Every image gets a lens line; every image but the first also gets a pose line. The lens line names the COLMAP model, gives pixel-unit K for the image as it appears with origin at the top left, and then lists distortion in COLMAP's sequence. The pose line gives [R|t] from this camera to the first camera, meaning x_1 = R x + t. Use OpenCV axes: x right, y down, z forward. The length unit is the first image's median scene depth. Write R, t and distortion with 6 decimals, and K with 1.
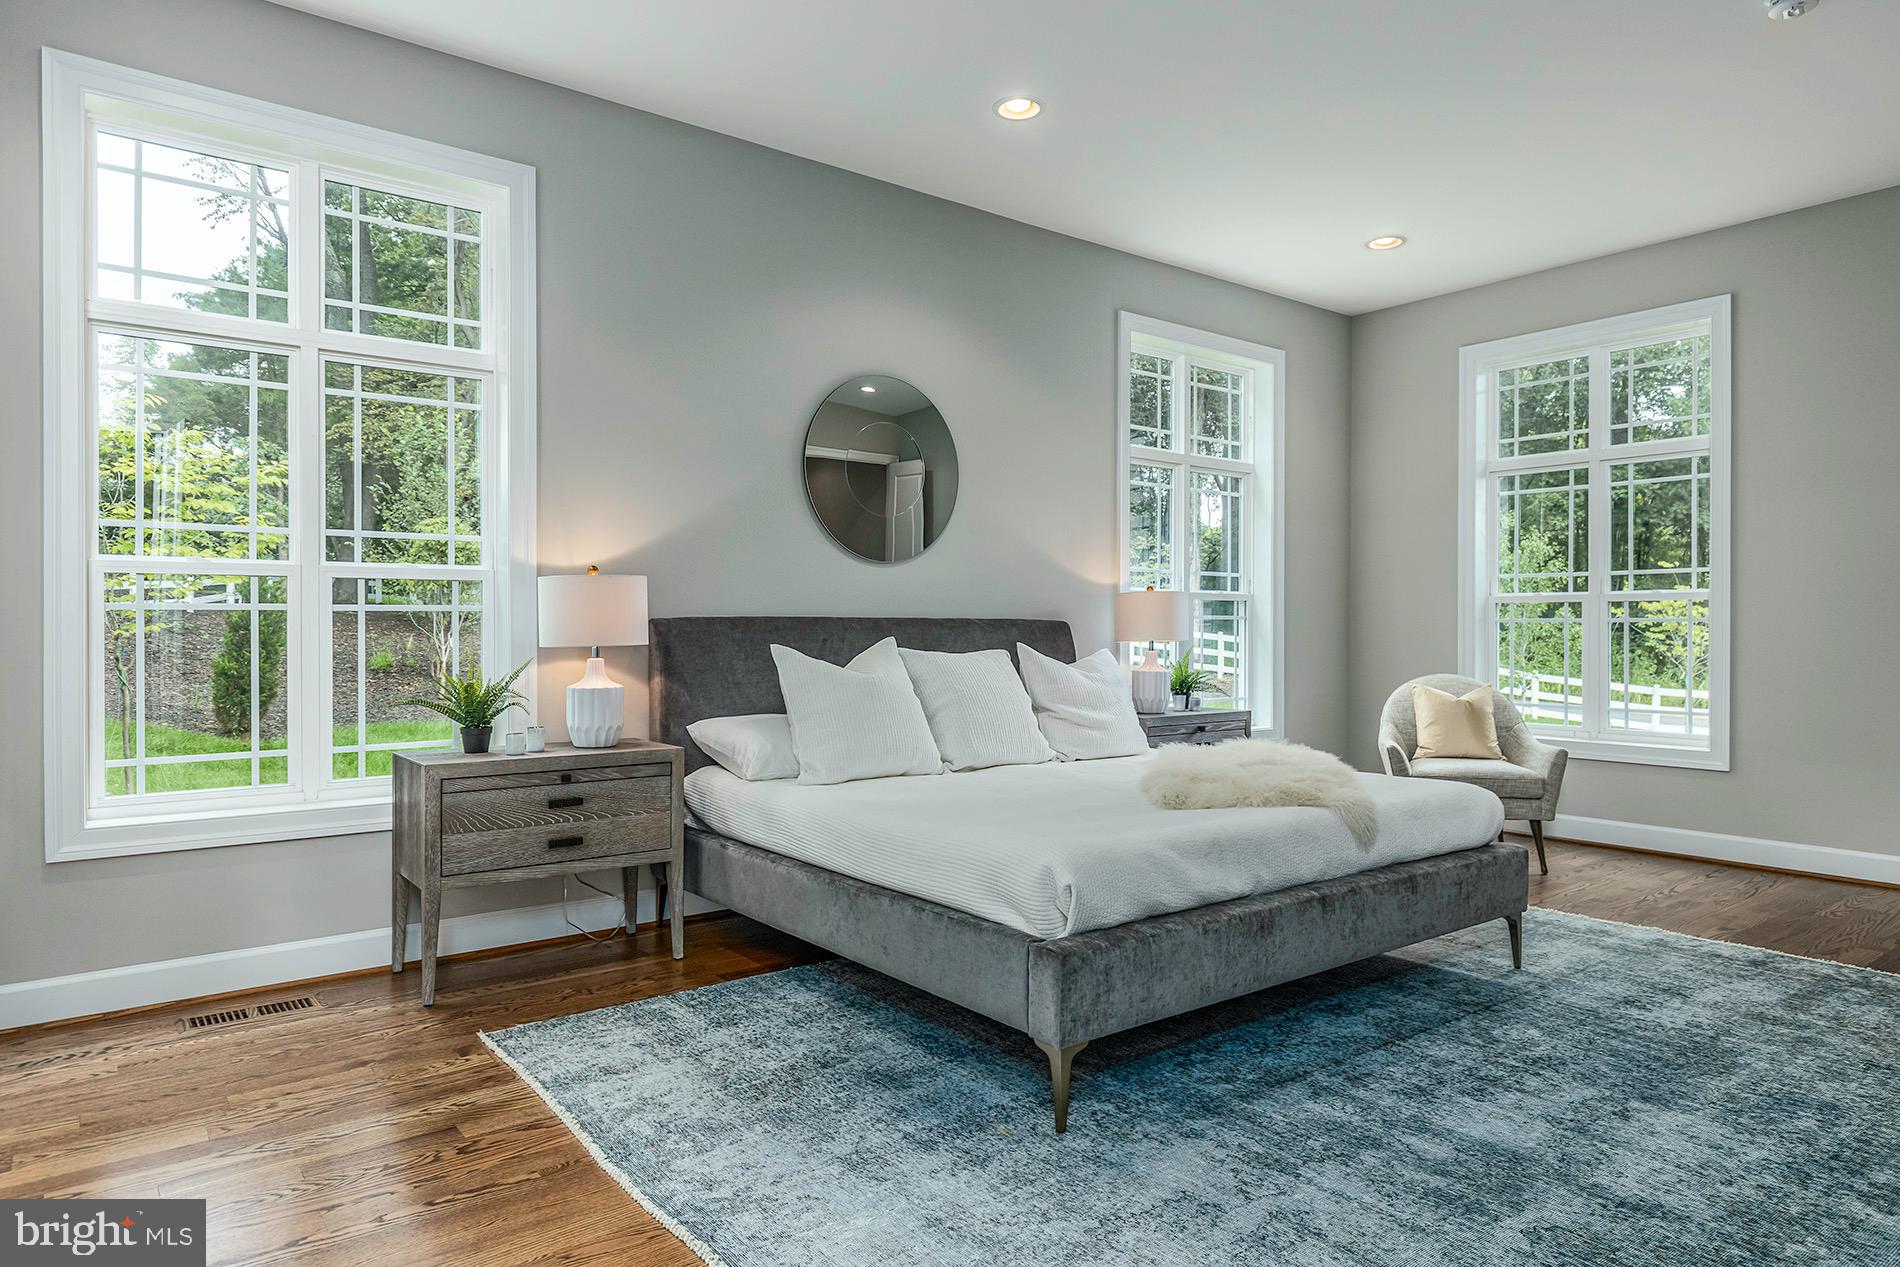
lens RADIAL K [[1185.3, 0, 949.4], [0, 1185.3, 631.1], [0, 0, 1]] dist [0.005325, -0.001551]
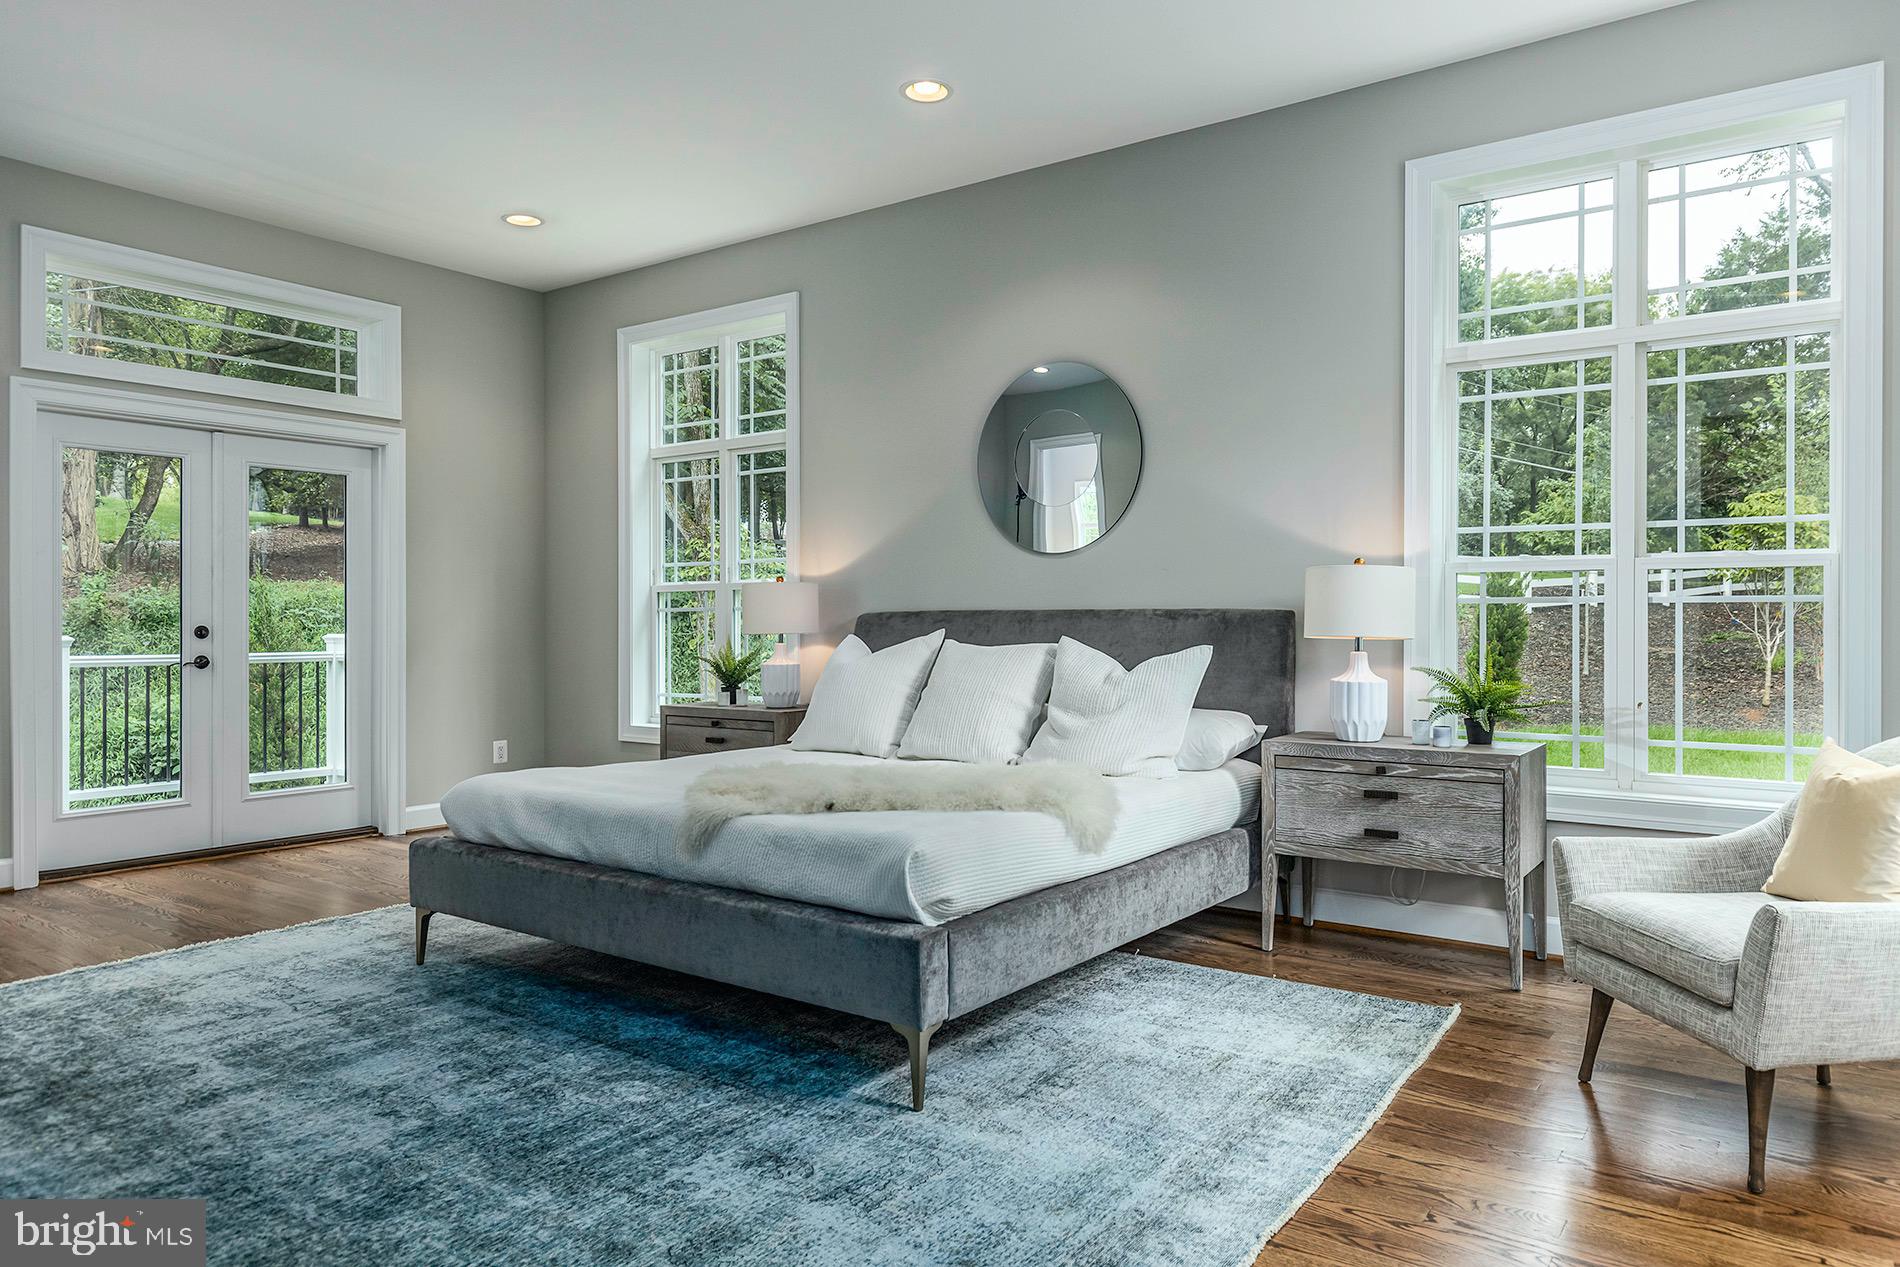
lens RADIAL K [[1268.8, 0, 948.1], [0, 1268.8, 626.3], [0, 0, 1]] dist [0.002887, -0.004471]
pose [[0.256970, -0.000382, -0.966419, 1.569670], [-0.002973, 0.999995, -0.001186, 0.006347], [0.966415, 0.003178, 0.256968, 1.089525]]
